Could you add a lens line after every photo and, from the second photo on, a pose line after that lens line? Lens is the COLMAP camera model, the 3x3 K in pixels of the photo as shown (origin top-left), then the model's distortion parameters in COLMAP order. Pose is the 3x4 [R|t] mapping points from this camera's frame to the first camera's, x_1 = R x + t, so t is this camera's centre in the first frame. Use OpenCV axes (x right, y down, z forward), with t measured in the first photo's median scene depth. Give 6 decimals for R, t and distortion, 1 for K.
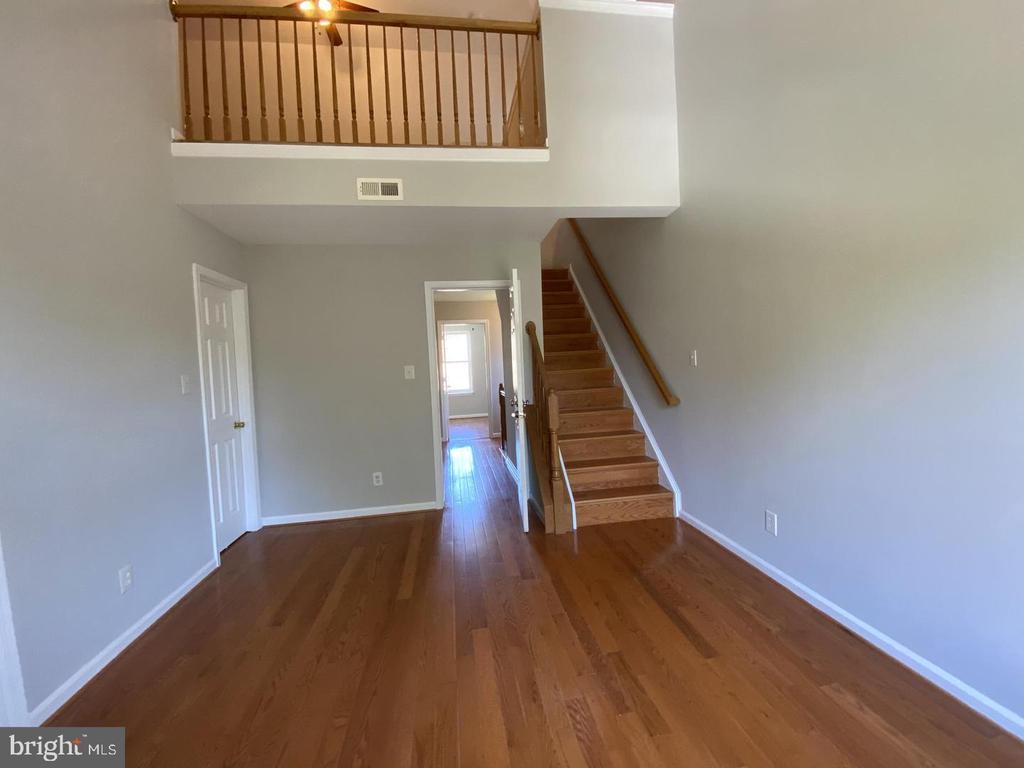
lens RADIAL K [[415.6, 0, 512.0], [0, 415.6, 384.0], [0, 0, 1]] dist [0.000466, 0.000011]
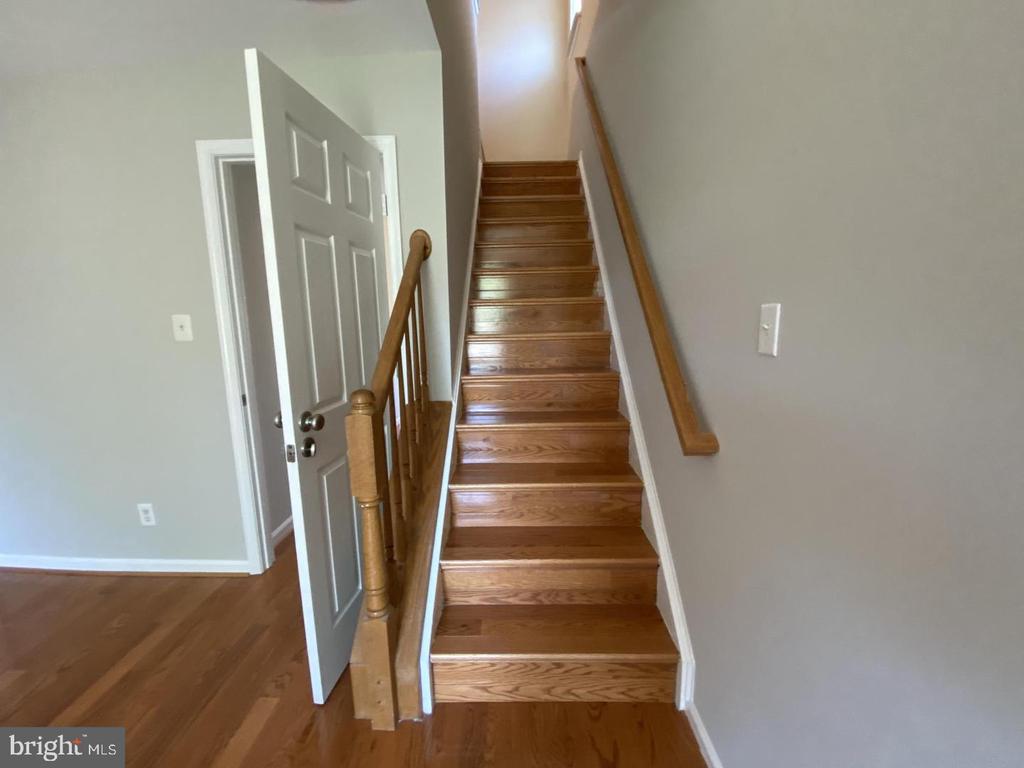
lens RADIAL K [[423.2, 0, 516.0], [0, 423.2, 381.0], [0, 0, 1]] dist [0.000053, -0.012161]
pose [[0.987942, 0.065335, -0.140366, 0.257806], [-0.048647, 0.991678, 0.119196, -0.047267], [0.146986, -0.110930, 0.982899, 0.567902]]
